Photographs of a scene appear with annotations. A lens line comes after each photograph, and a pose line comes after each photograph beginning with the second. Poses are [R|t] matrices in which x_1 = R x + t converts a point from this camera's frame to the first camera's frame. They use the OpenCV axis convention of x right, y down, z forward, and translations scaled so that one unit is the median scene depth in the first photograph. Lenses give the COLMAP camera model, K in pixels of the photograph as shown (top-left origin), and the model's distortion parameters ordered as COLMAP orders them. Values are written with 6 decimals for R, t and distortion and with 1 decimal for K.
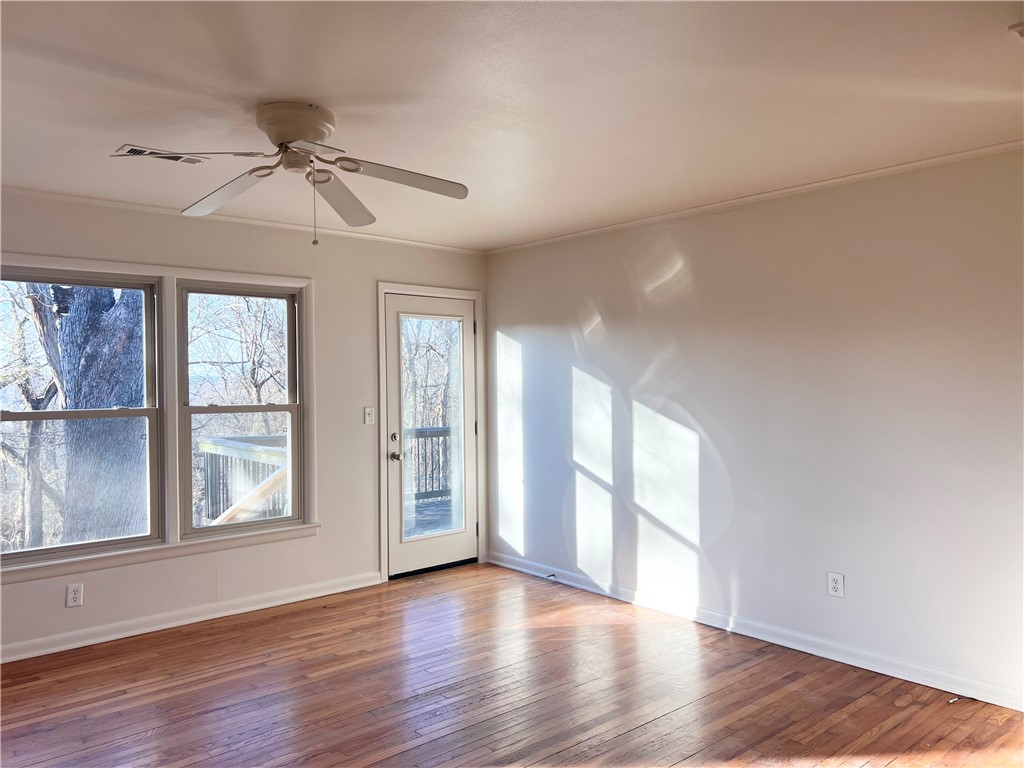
lens RADIAL K [[780.7, 0, 509.3], [0, 780.7, 391.7], [0, 0, 1]] dist [0.026036, -0.006651]
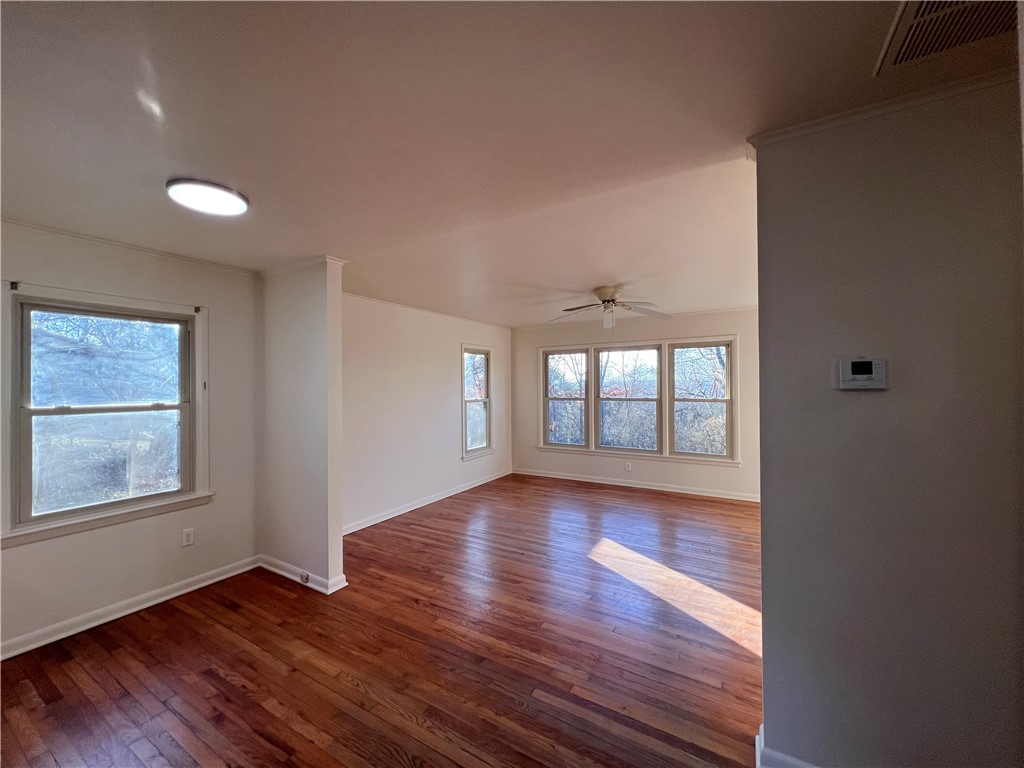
lens RADIAL K [[411.5, 0, 505.8], [0, 411.5, 383.0], [0, 0, 1]] dist [-0.004033, -0.000402]
pose [[0.317972, -0.001067, -0.948099, 0.599791], [0.001891, 0.999998, -0.000491, -0.026851], [0.948098, -0.001637, 0.317974, 0.149701]]
